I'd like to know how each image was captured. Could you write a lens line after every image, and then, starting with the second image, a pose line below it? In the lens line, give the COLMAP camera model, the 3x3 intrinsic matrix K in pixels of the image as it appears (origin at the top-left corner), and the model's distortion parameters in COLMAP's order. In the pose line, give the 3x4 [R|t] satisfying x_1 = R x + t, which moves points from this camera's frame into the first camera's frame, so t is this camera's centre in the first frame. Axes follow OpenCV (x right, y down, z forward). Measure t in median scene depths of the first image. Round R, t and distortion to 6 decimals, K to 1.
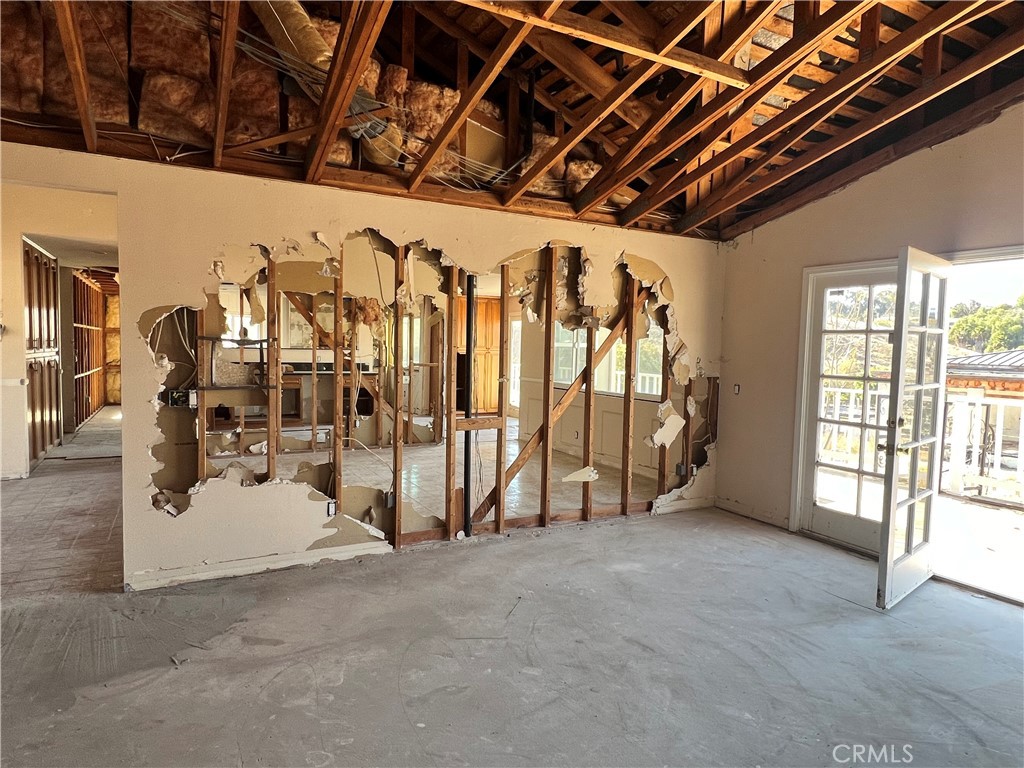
lens RADIAL K [[613.7, 0, 512.2], [0, 613.7, 386.7], [0, 0, 1]] dist [0.000166, 0.001381]
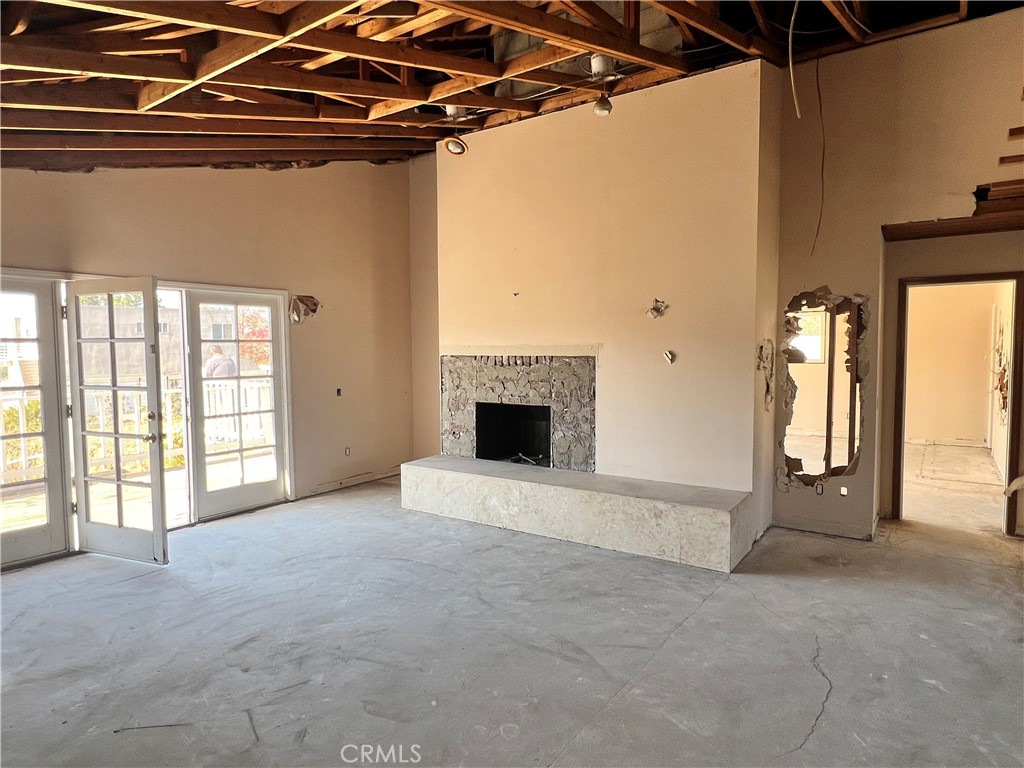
lens RADIAL K [[613.7, 0, 511.4], [0, 613.7, 386.5], [0, 0, 1]] dist [0.000166, 0.001381]
pose [[-0.455472, -0.078915, 0.886745, -0.920040], [0.047190, 0.992523, 0.112567, -0.122742], [-0.888998, 0.093117, -0.448343, 1.030070]]
